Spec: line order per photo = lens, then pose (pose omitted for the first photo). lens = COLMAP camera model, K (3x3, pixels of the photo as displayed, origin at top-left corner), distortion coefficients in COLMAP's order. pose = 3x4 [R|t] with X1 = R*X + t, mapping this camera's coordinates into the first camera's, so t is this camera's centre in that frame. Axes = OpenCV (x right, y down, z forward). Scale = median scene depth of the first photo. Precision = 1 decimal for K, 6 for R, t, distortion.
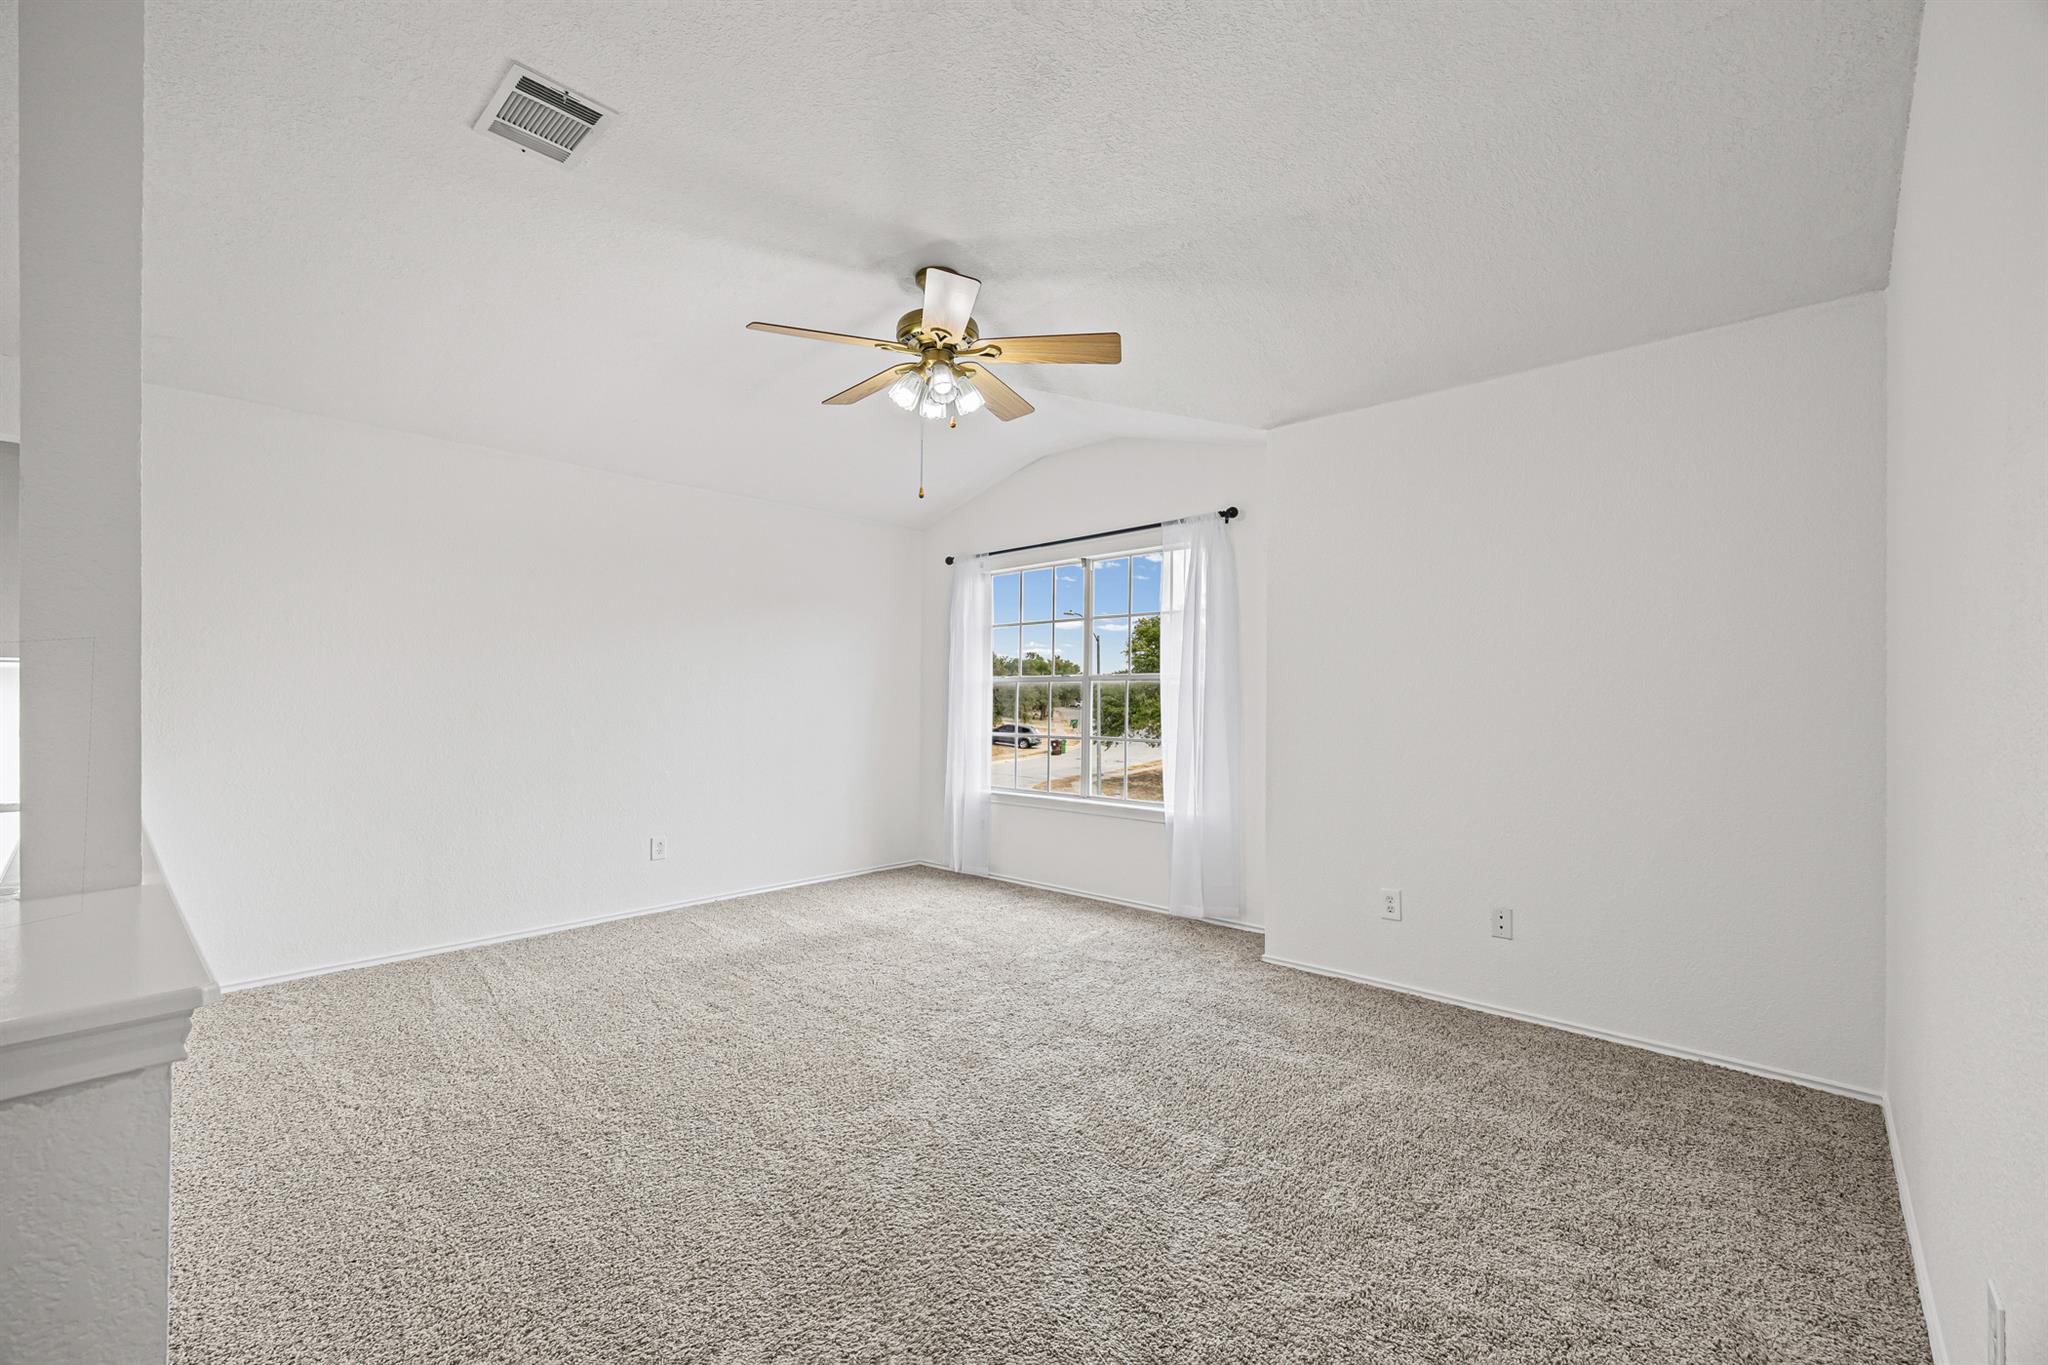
lens RADIAL K [[846.1, 0, 1022.0], [0, 846.1, 681.1], [0, 0, 1]] dist [-0.015466, 0.000144]
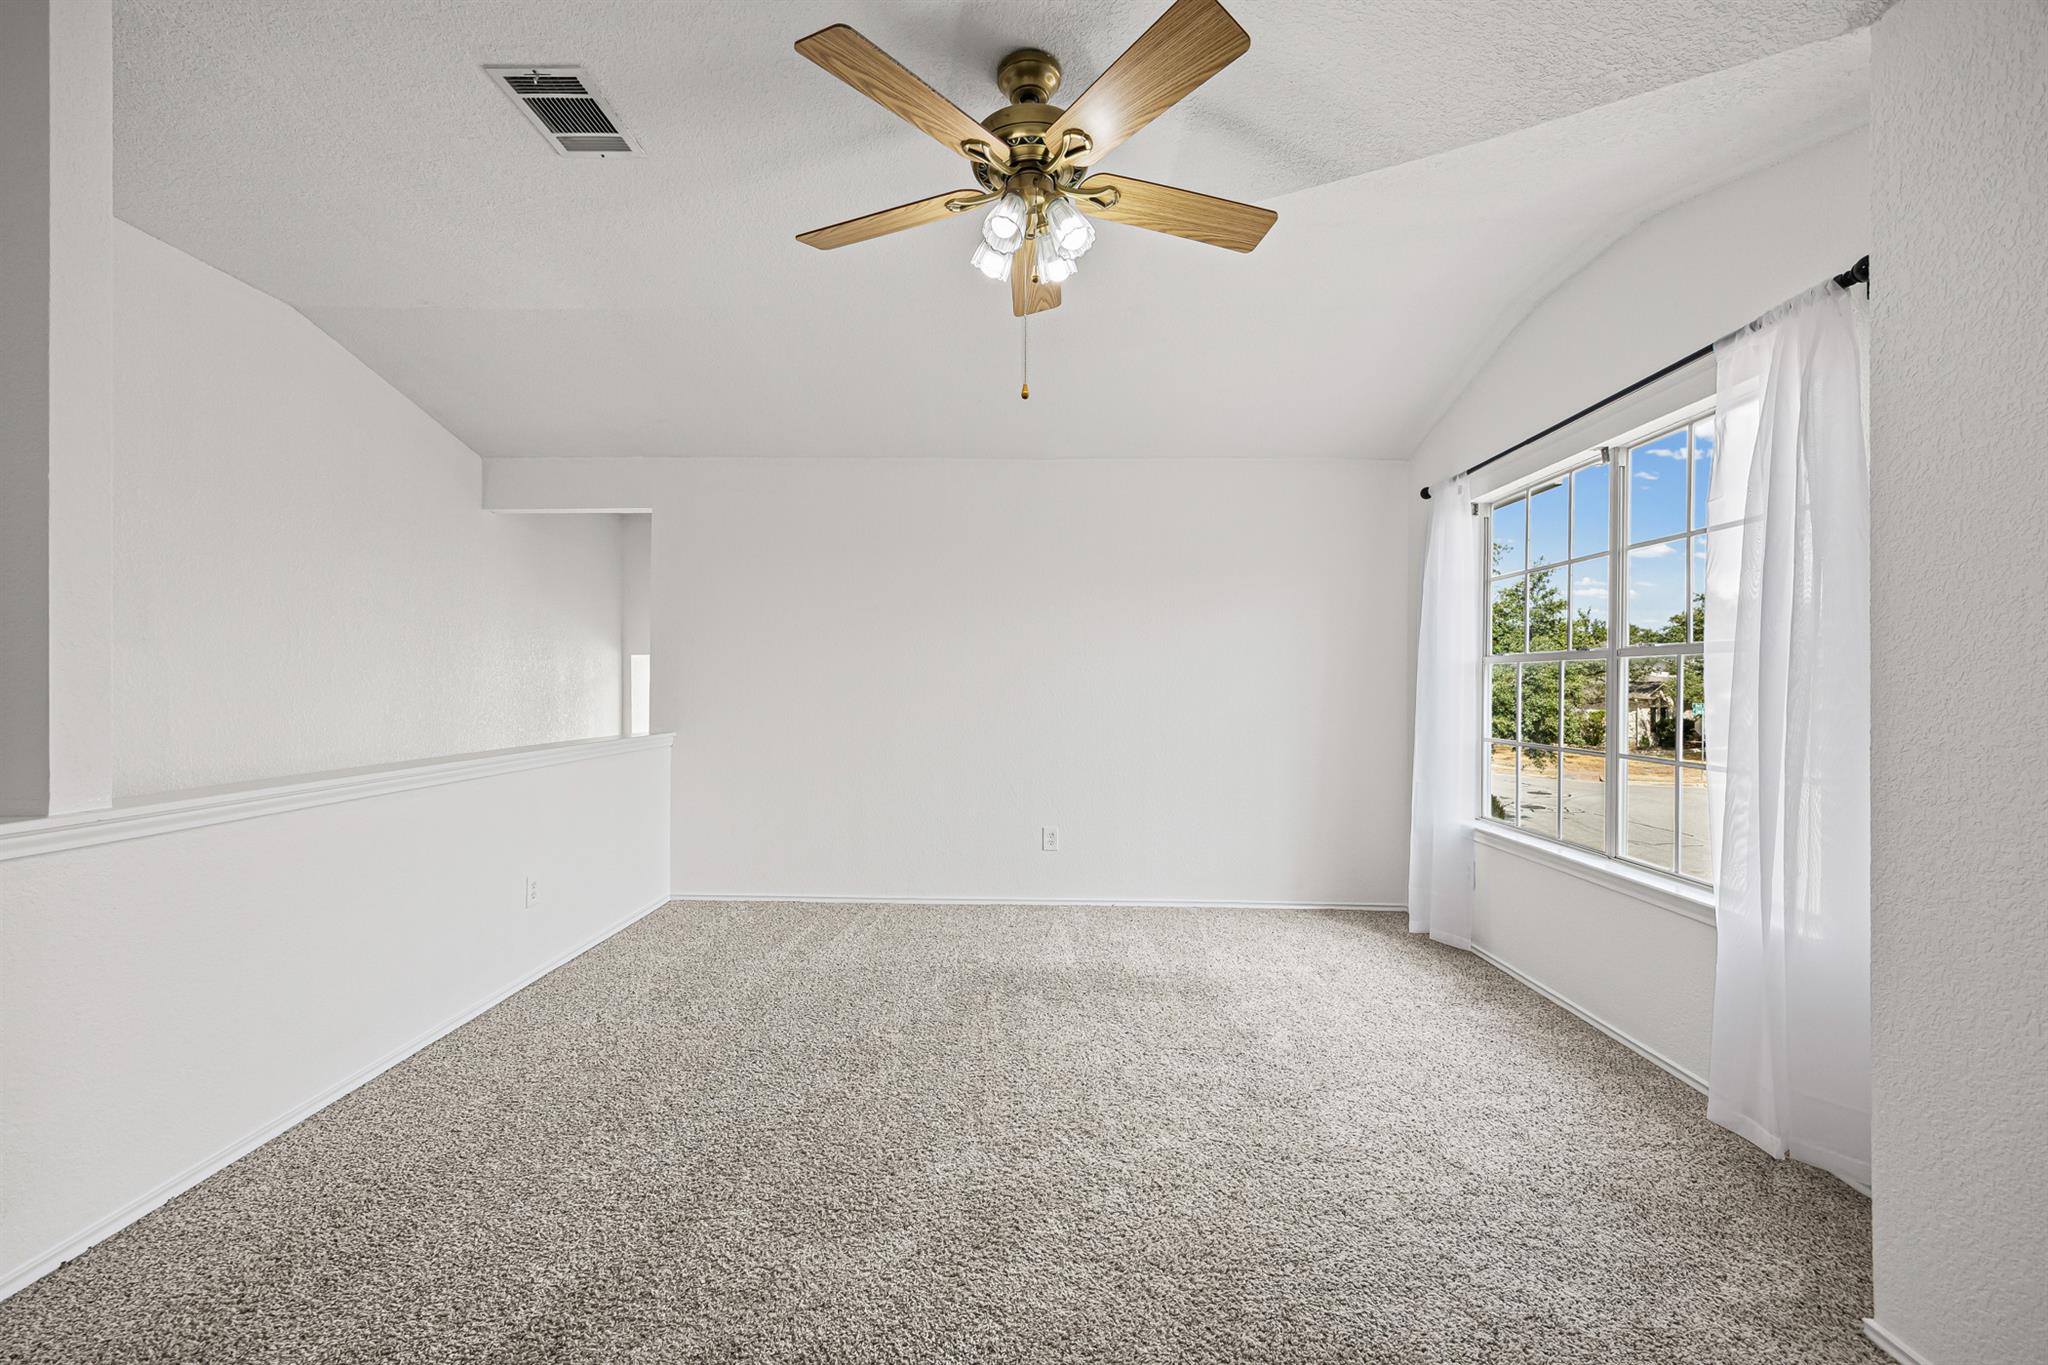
lens RADIAL K [[825.4, 0, 1024.8], [0, 825.4, 669.1], [0, 0, 1]] dist [0.000422, -0.000019]
pose [[0.660217, -0.008988, -0.751021, 0.280105], [0.006755, 0.999959, -0.006029, 0.010243], [0.751044, -0.001093, 0.660251, 0.380873]]
